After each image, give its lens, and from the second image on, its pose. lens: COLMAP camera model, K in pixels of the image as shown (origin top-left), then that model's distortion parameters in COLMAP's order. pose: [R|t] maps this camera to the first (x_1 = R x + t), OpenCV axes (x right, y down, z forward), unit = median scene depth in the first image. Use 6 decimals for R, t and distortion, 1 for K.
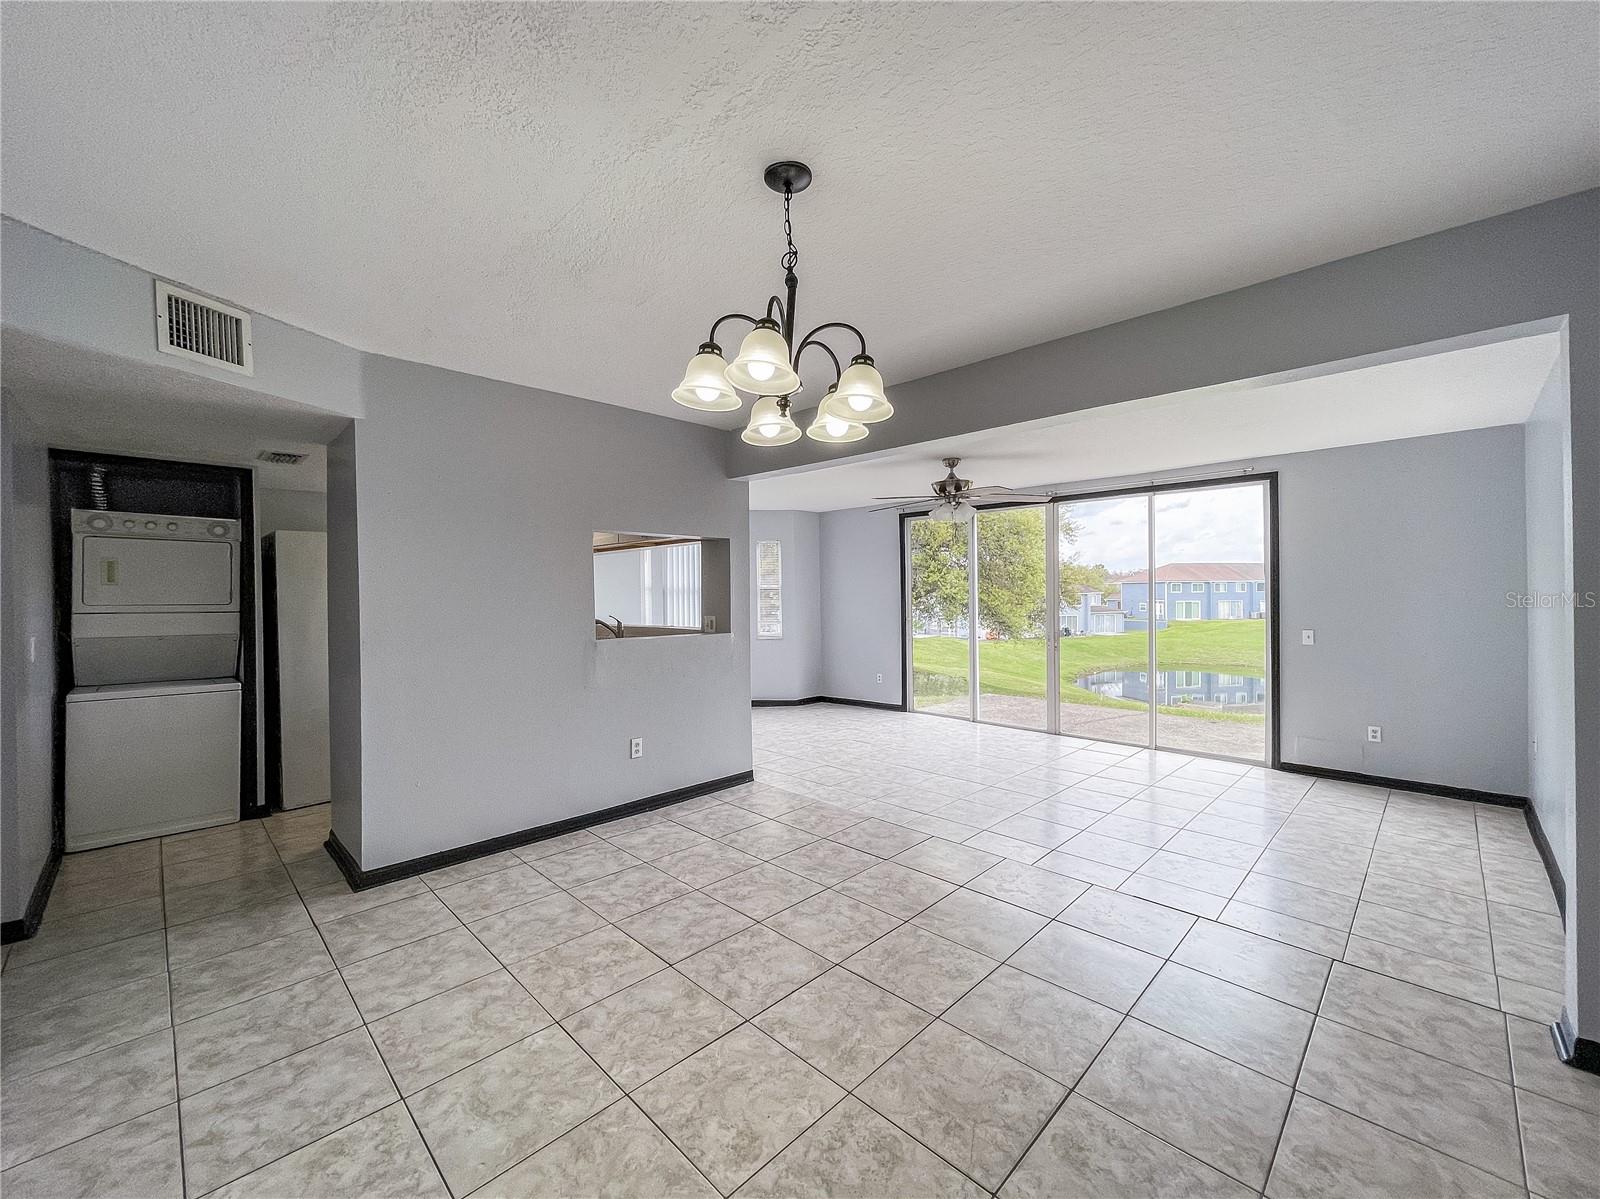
lens RADIAL K [[648.2, 0, 793.6], [0, 648.2, 594.2], [0, 0, 1]] dist [-0.008254, 0.000289]
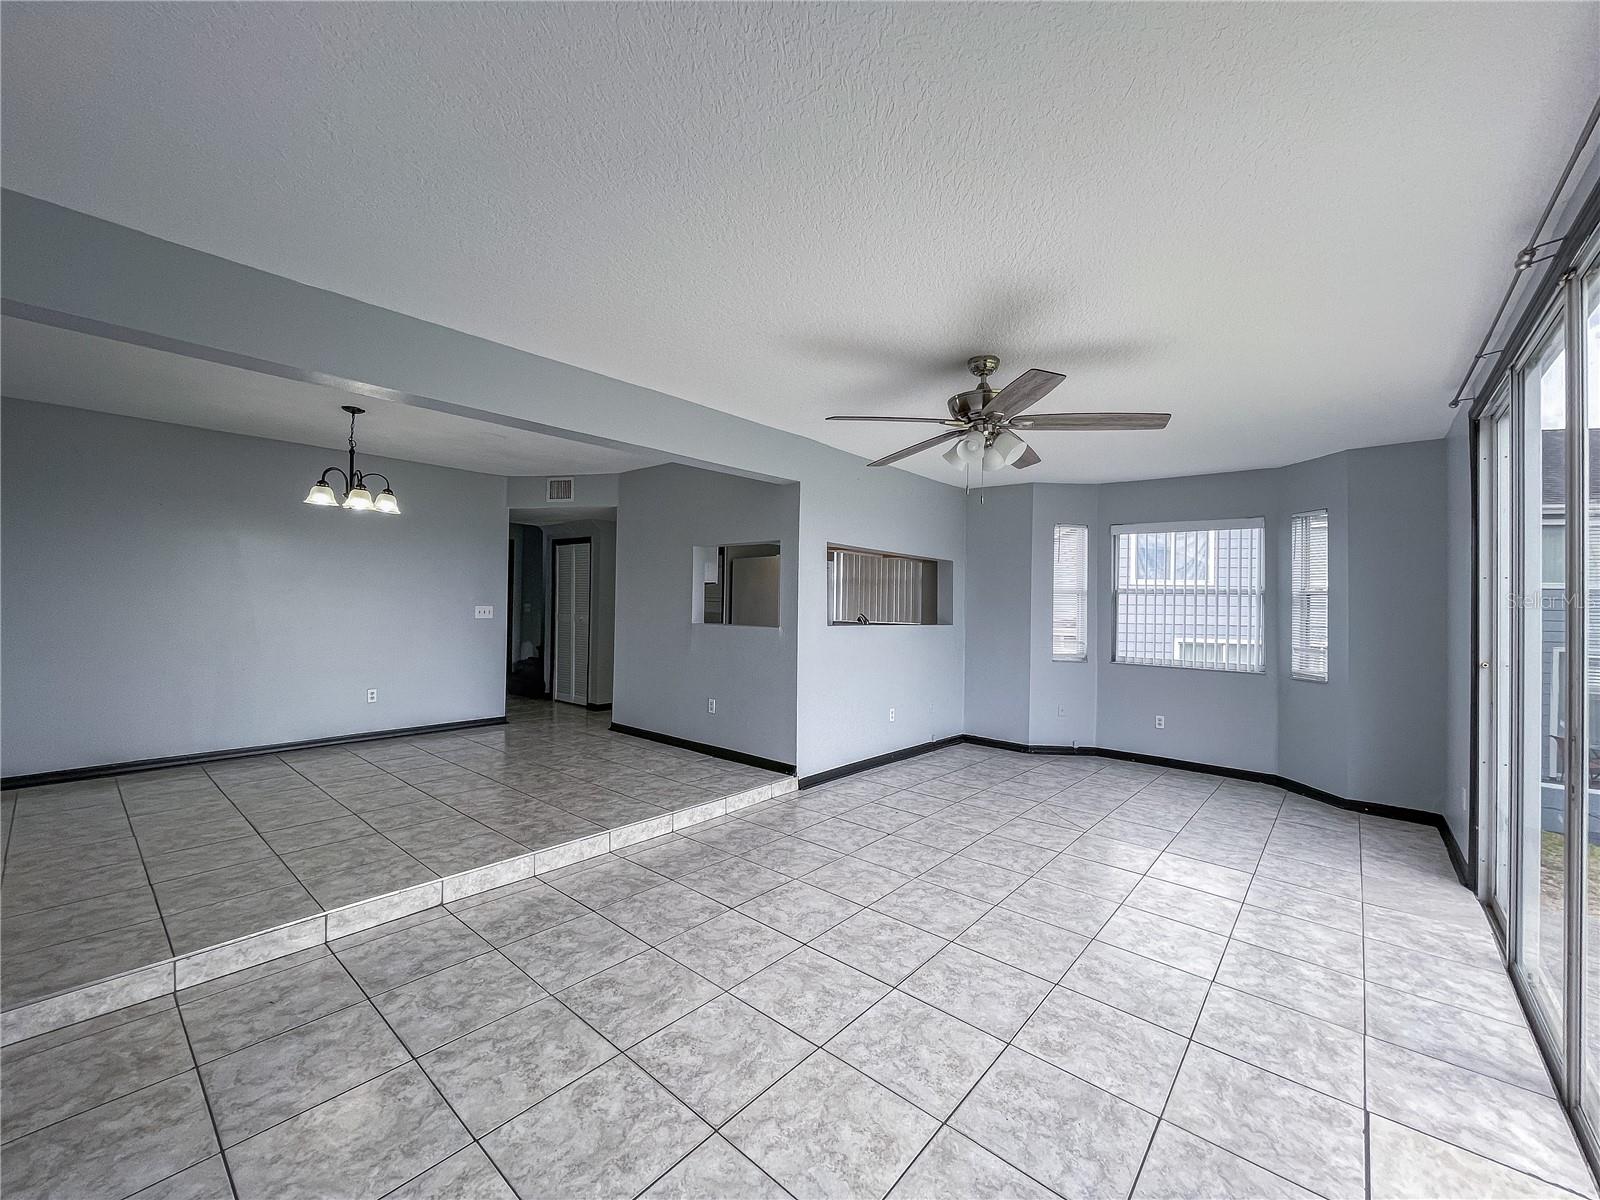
lens RADIAL K [[648.2, 0, 793.6], [0, 648.2, 594.7], [0, 0, 1]] dist [-0.008254, 0.000289]
pose [[0.072970, -0.005333, -0.997320, 1.289426], [-0.025723, 0.999643, -0.007228, 0.022470], [0.997002, 0.026181, 0.072807, 1.274935]]
